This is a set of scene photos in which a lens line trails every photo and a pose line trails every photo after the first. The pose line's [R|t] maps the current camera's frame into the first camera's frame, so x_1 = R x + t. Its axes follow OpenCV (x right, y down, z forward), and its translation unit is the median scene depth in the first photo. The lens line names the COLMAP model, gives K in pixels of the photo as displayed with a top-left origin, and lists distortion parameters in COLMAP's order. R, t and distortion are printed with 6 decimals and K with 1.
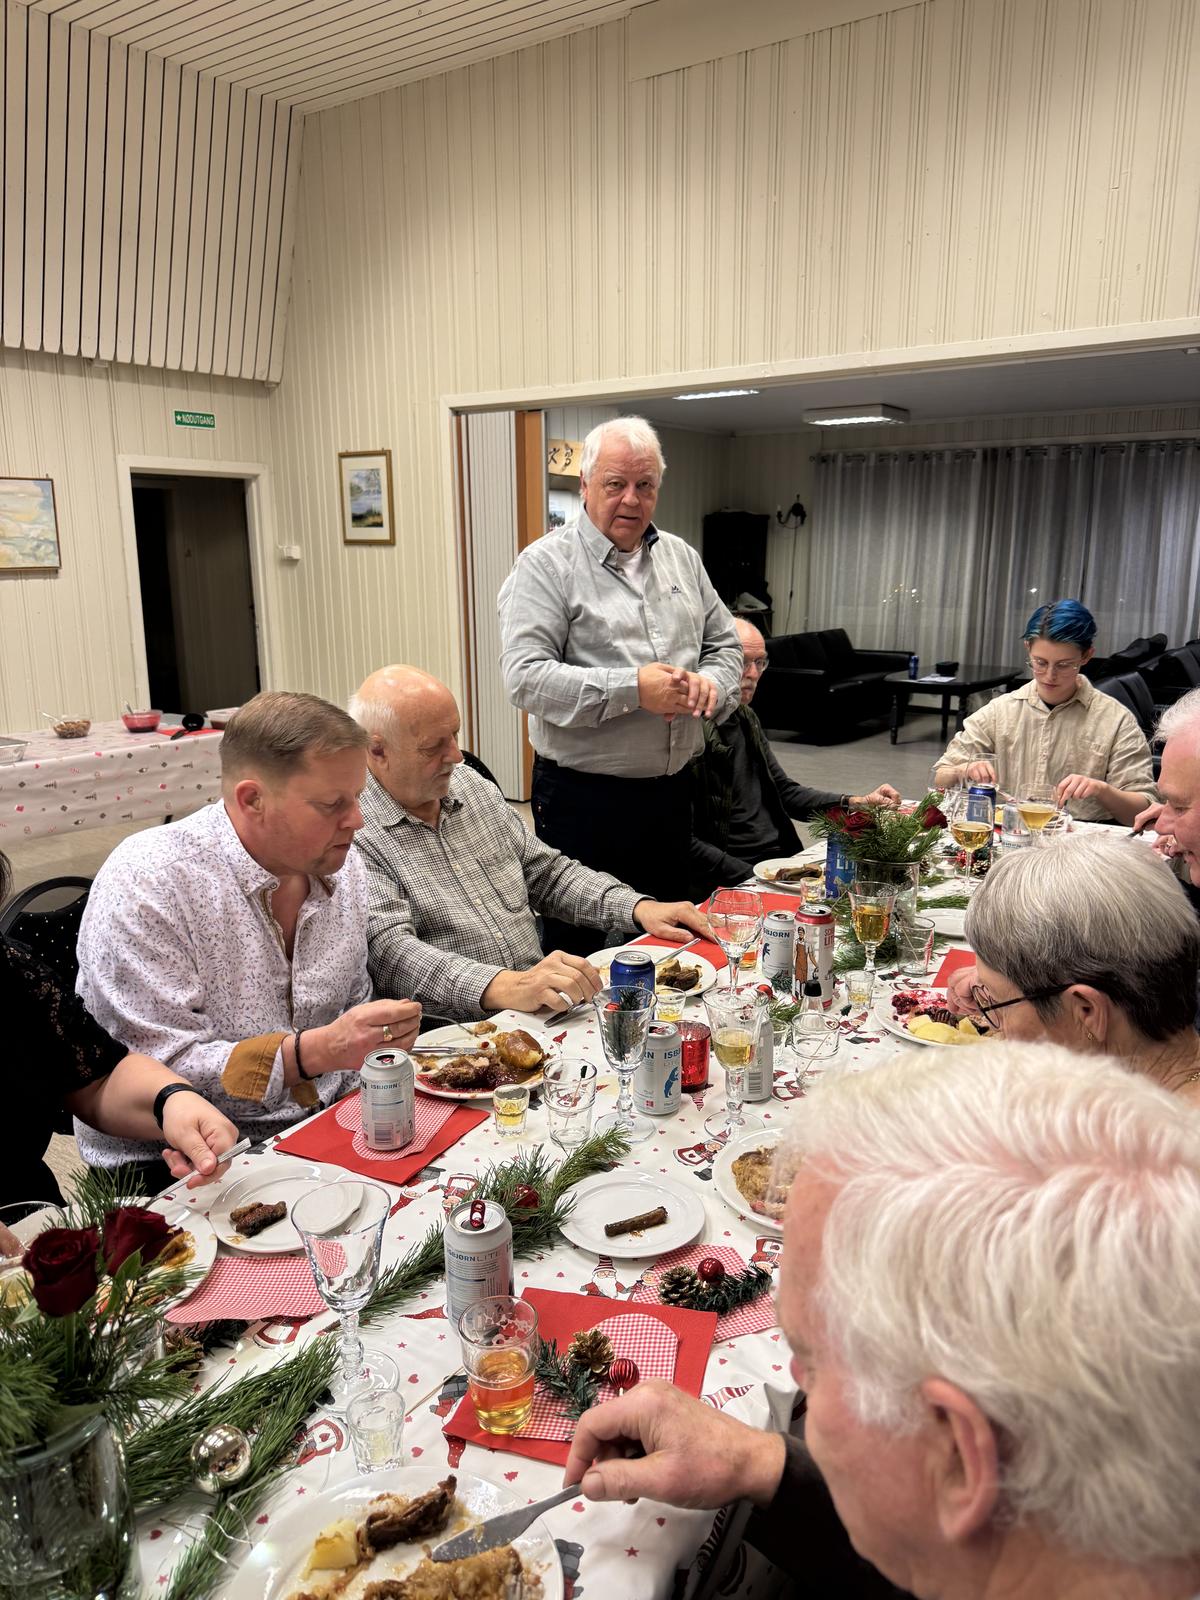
lens RADIAL K [[1139.2, 0, 606.5], [0, 1139.2, 810.8], [0, 0, 1]] dist [0.069549, -0.133227]
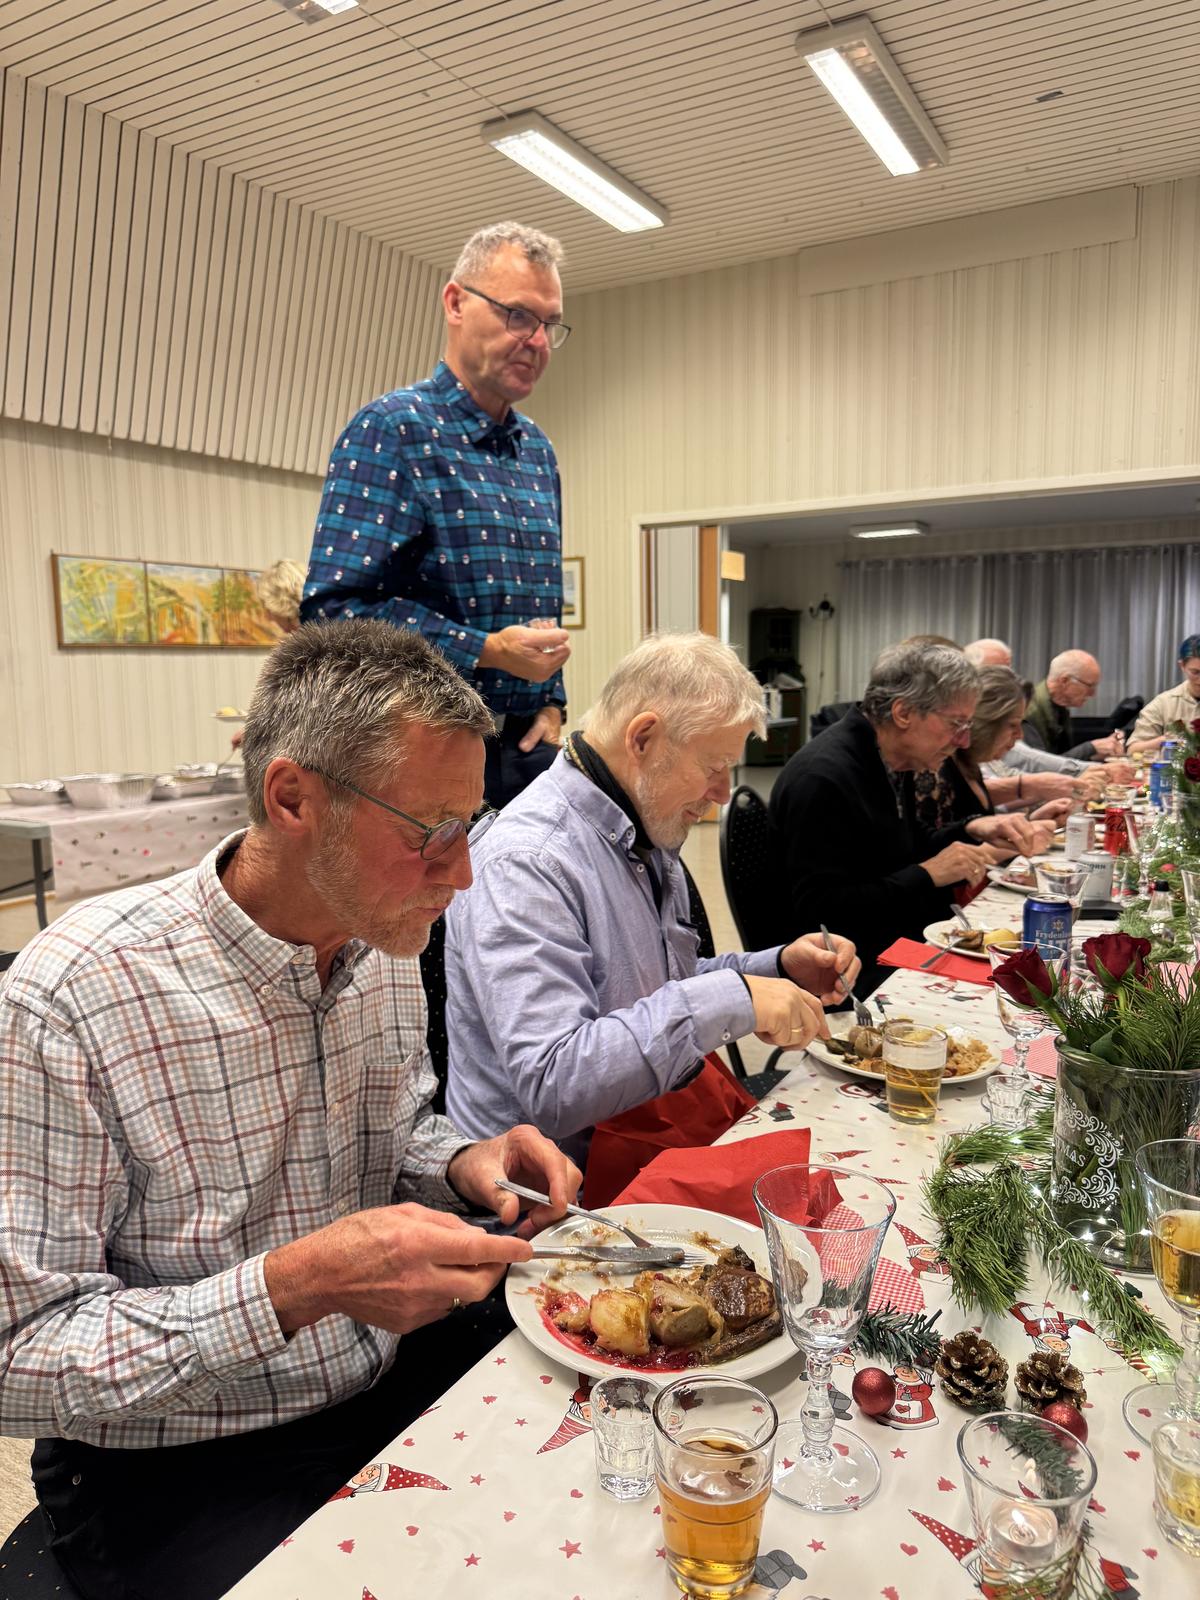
lens RADIAL K [[1139.1, 0, 602.8], [0, 1139.1, 800.3], [0, 0, 1]] dist [0.032786, -0.052701]
pose [[0.994863, -0.023961, 0.098351, -0.288193], [0.033873, 0.994371, -0.100390, 0.087114], [-0.095392, 0.103206, 0.990075, -0.237286]]
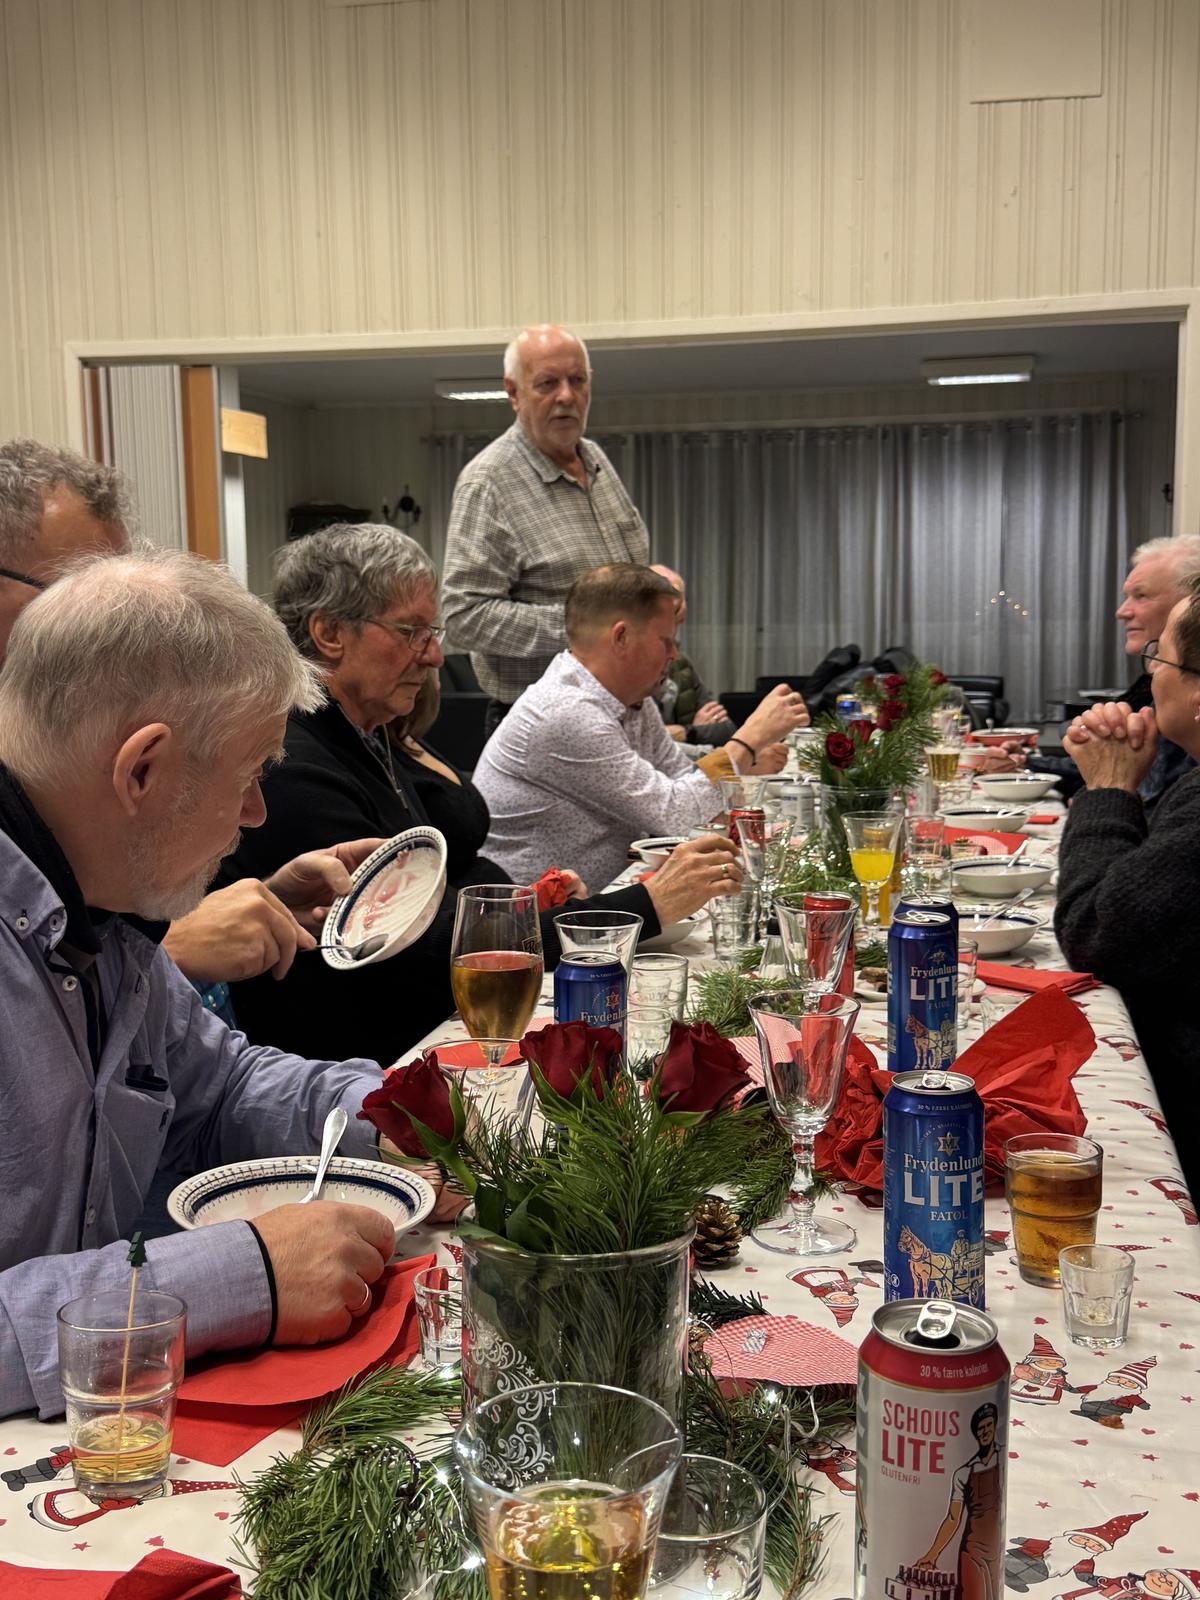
lens RADIAL K [[1771.4, 0, 601.7], [0, 1771.4, 810.9], [0, 0, 1]] dist [0.202801, -0.443449]
pose [[0.927150, -0.053766, 0.370814, -0.256930], [0.090728, 0.992415, -0.082952, 0.087043], [-0.363541, 0.110552, 0.924995, -0.228035]]
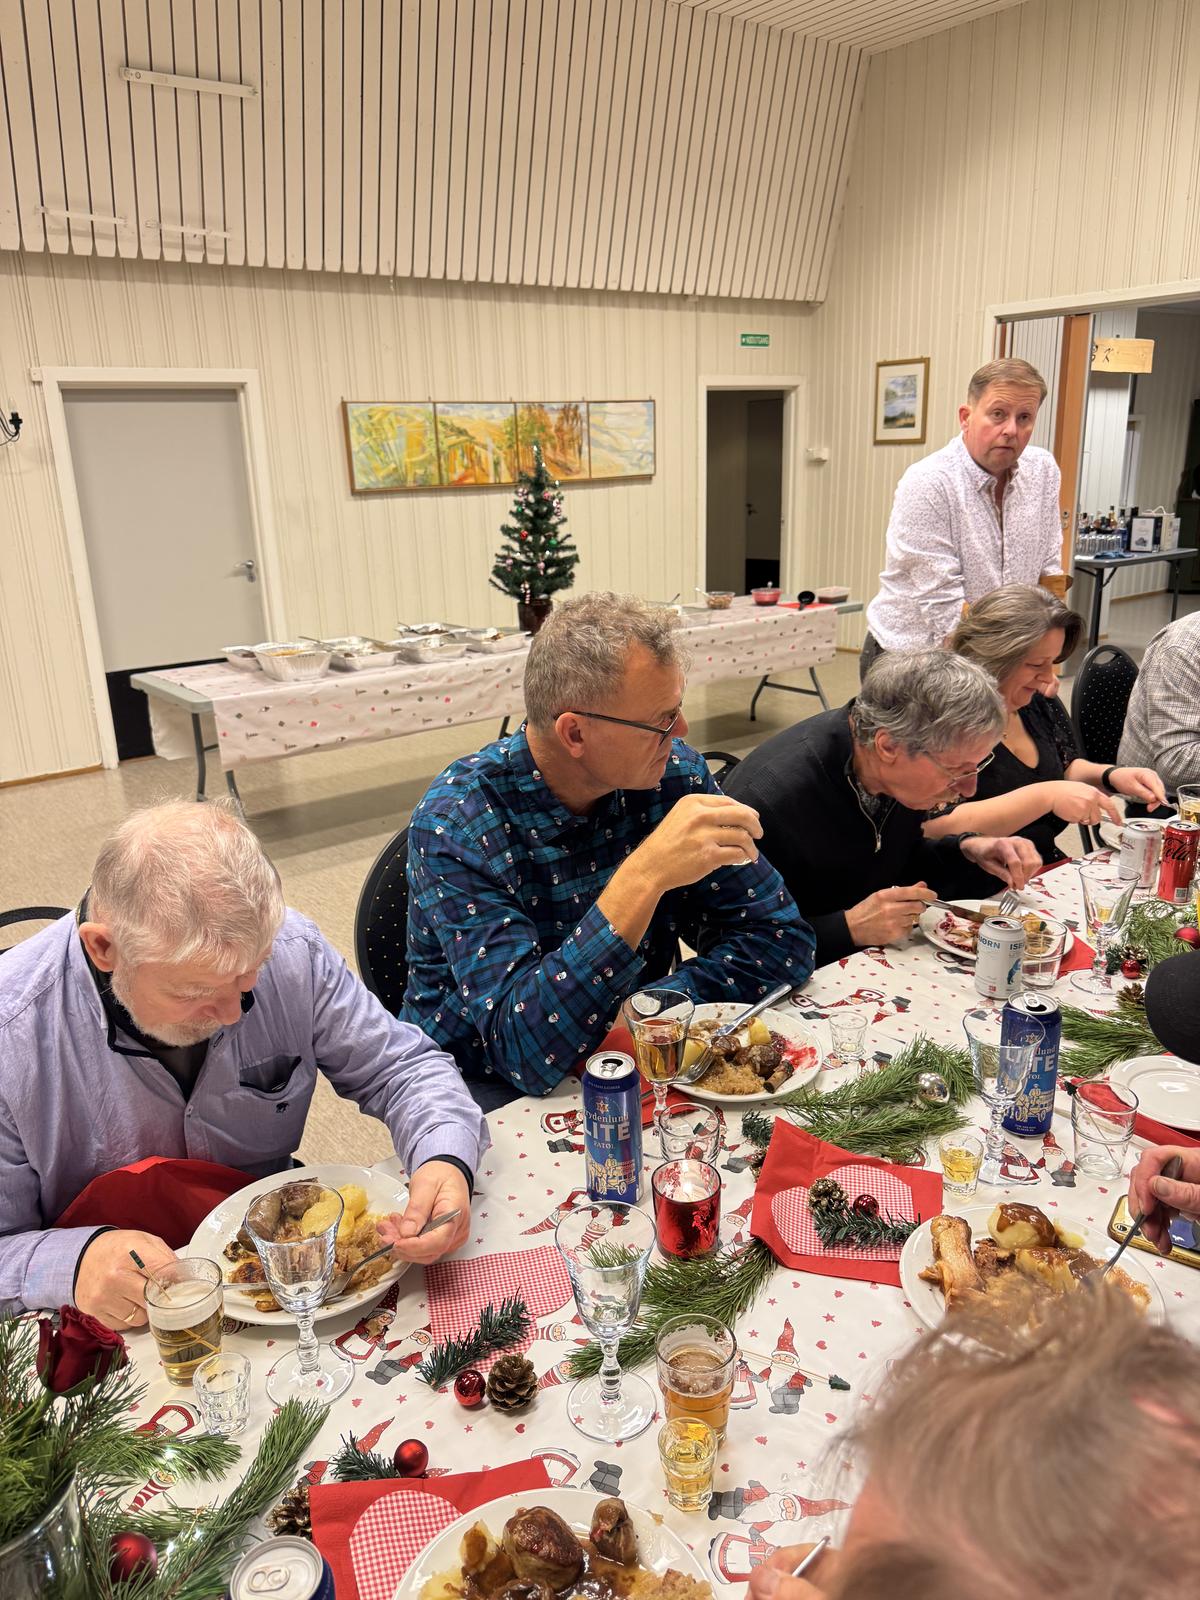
lens RADIAL K [[1135.1, 0, 600.0], [0, 1135.1, 800.0], [0, 0, 1]] dist [0.106966, -0.166321]
pose [[0.952858, 0.061724, -0.297074, -0.128498], [-0.037913, 0.995637, 0.085261, 0.031155], [0.301040, -0.069978, 0.951040, -0.191144]]
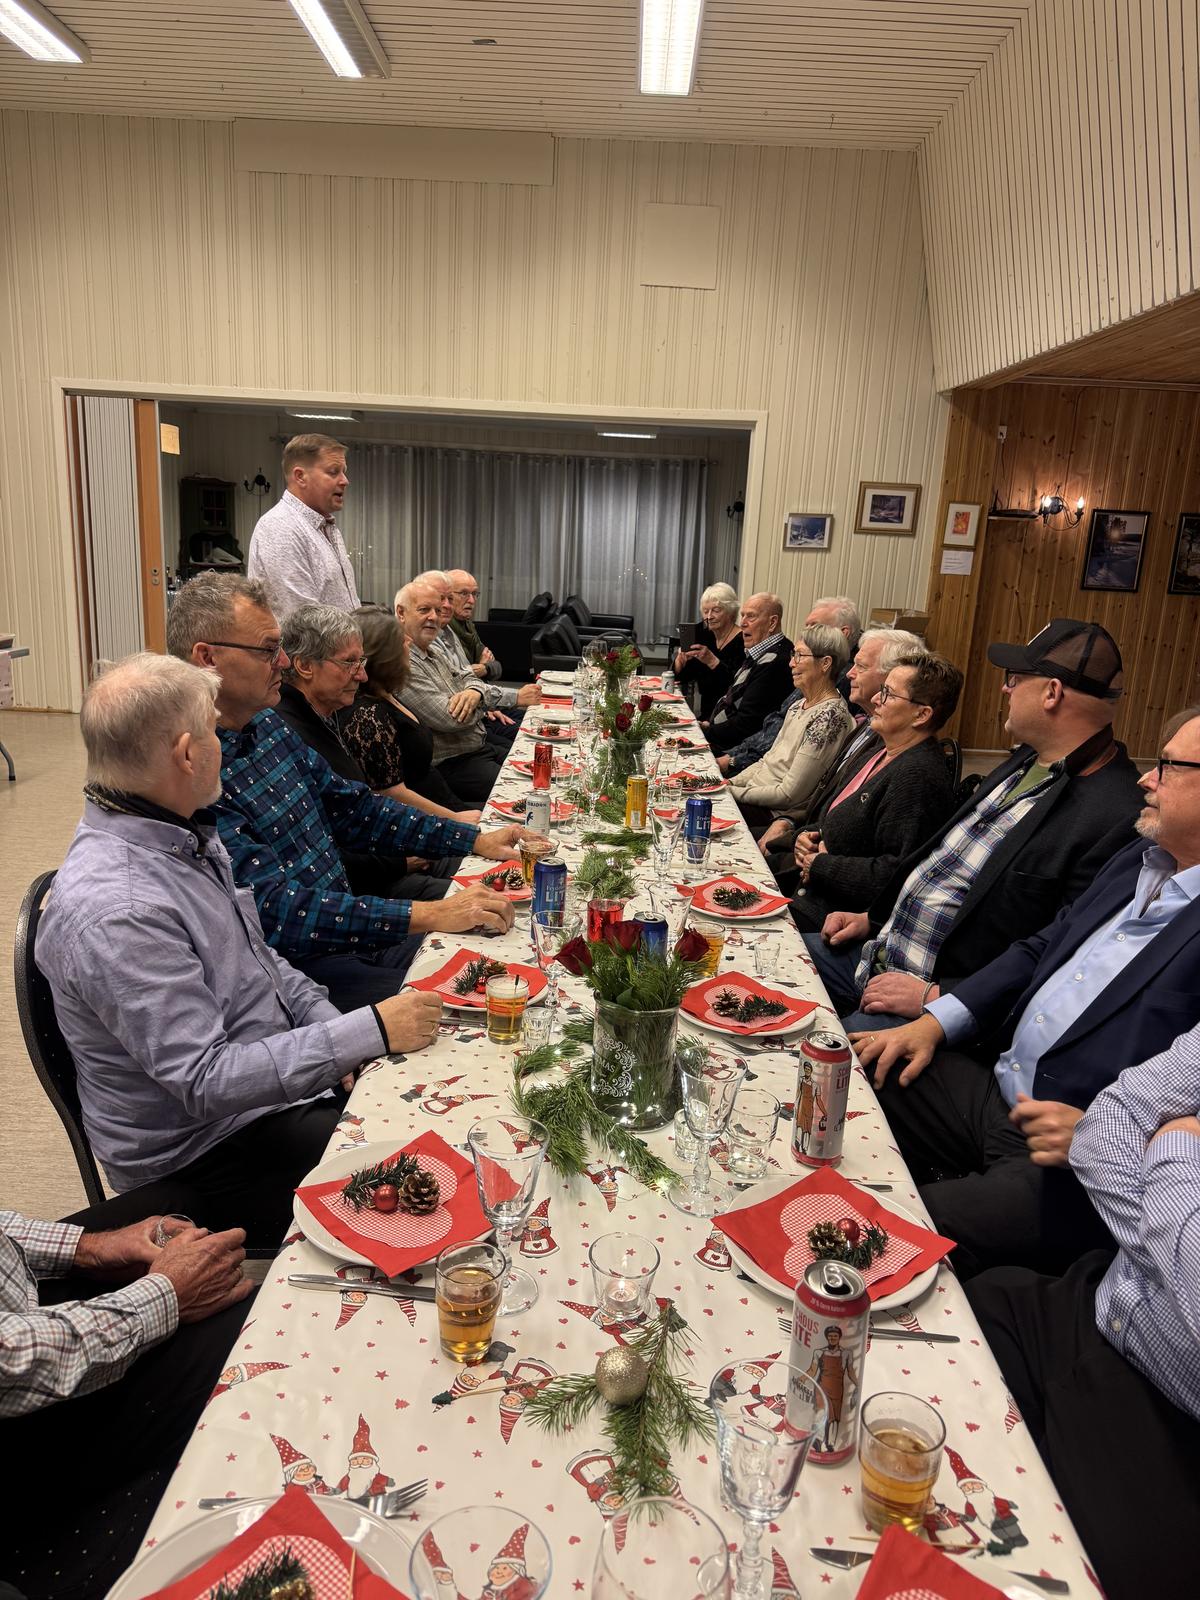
lens RADIAL K [[1110.7, 0, 594.4], [0, 1110.7, 824.7], [0, 0, 1]] dist [0.118749, -0.207001]
pose [[0.830854, -0.101307, 0.547191, -0.335714], [0.073295, 0.994645, 0.072858, 0.054586], [-0.551642, -0.020428, 0.833830, -0.280990]]
